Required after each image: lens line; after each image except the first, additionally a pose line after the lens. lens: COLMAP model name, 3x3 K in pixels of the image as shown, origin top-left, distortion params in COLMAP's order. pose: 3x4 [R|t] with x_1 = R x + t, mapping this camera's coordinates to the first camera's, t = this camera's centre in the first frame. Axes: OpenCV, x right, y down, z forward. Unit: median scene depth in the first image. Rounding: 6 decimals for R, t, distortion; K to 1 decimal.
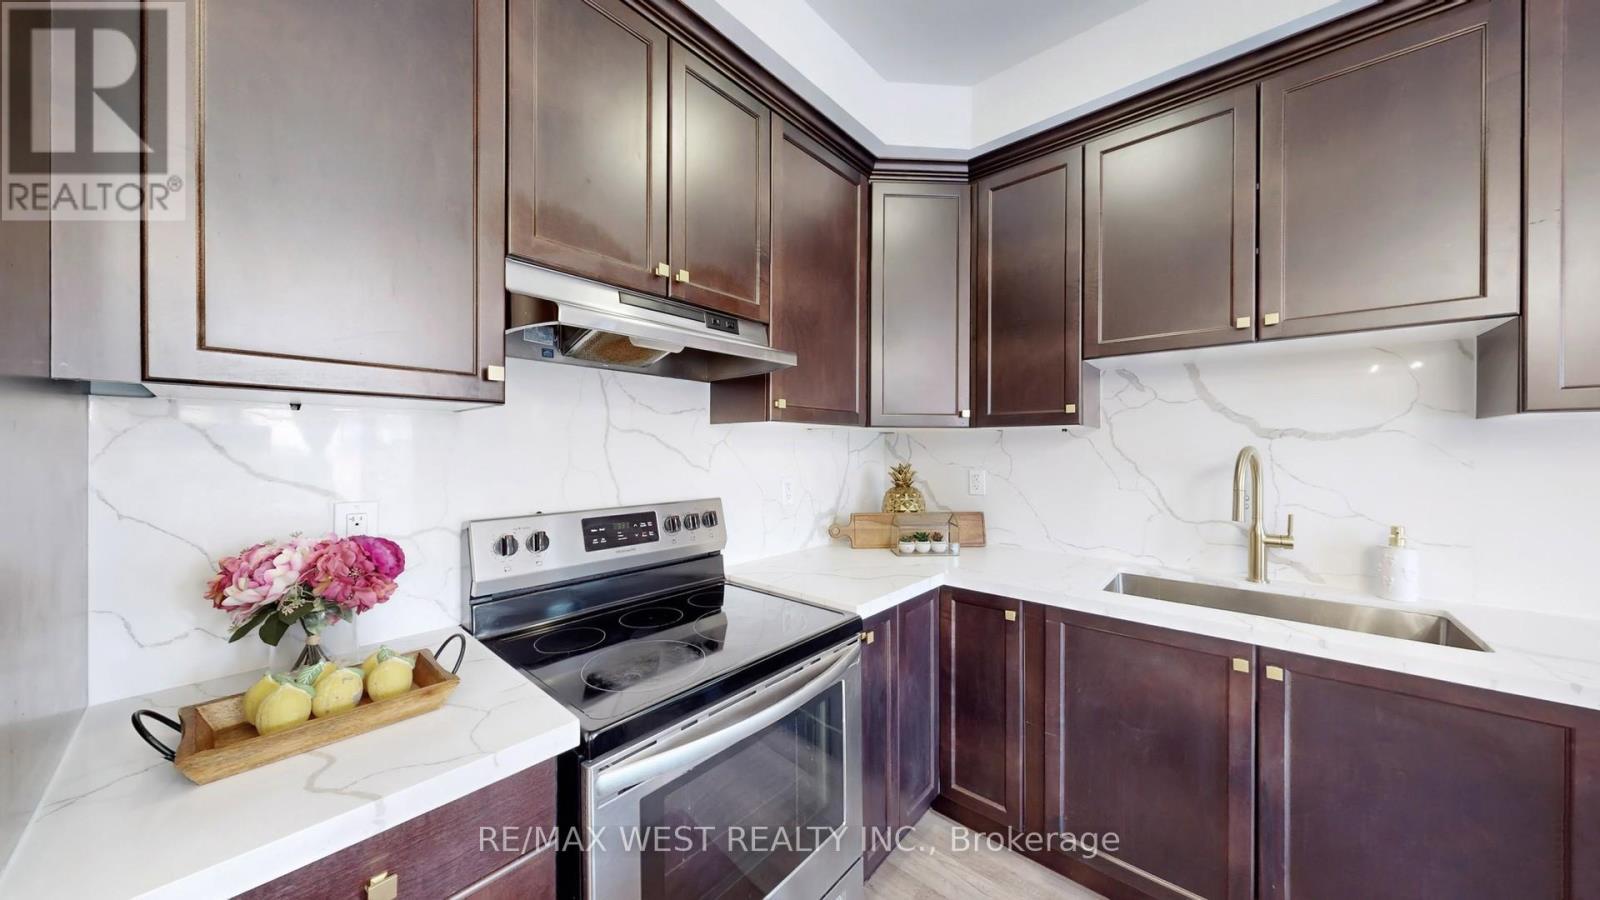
lens RADIAL K [[676.2, 0, 801.6], [0, 676.2, 443.0], [0, 0, 1]] dist [0.004110, 0.000057]
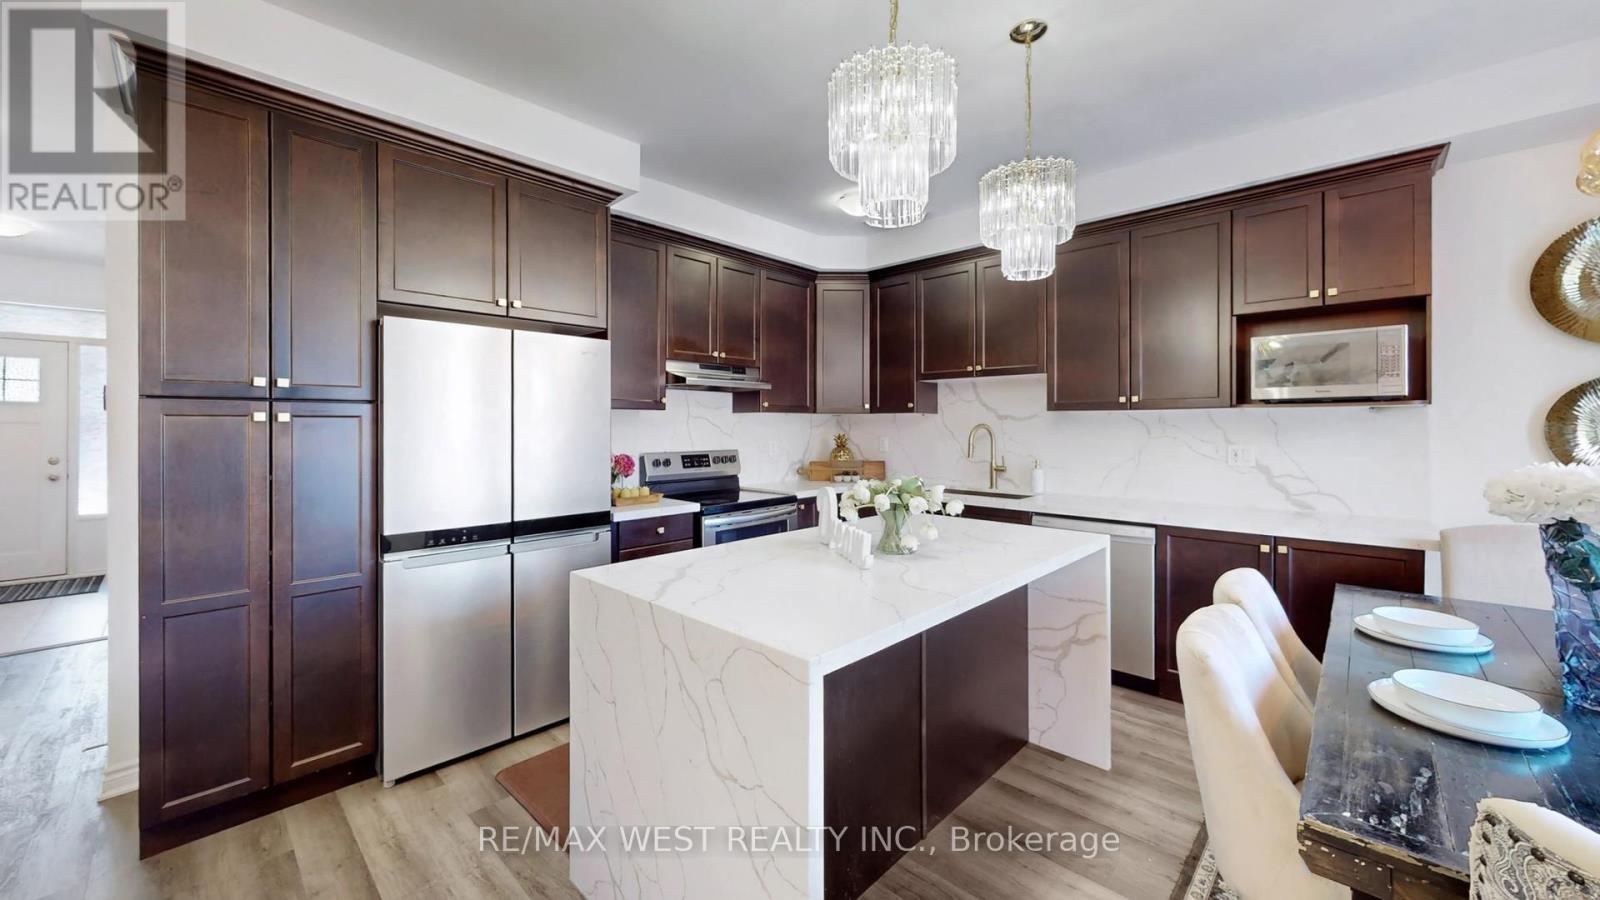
lens RADIAL K [[883.7, 0, 793.5], [0, 883.7, 413.7], [0, 0, 1]] dist [-0.008145, -0.002000]
pose [[0.999044, -0.002545, -0.043650, 0.167744], [0.002503, 0.999996, -0.001014, -0.023710], [0.043653, 0.000904, 0.999046, -1.675112]]
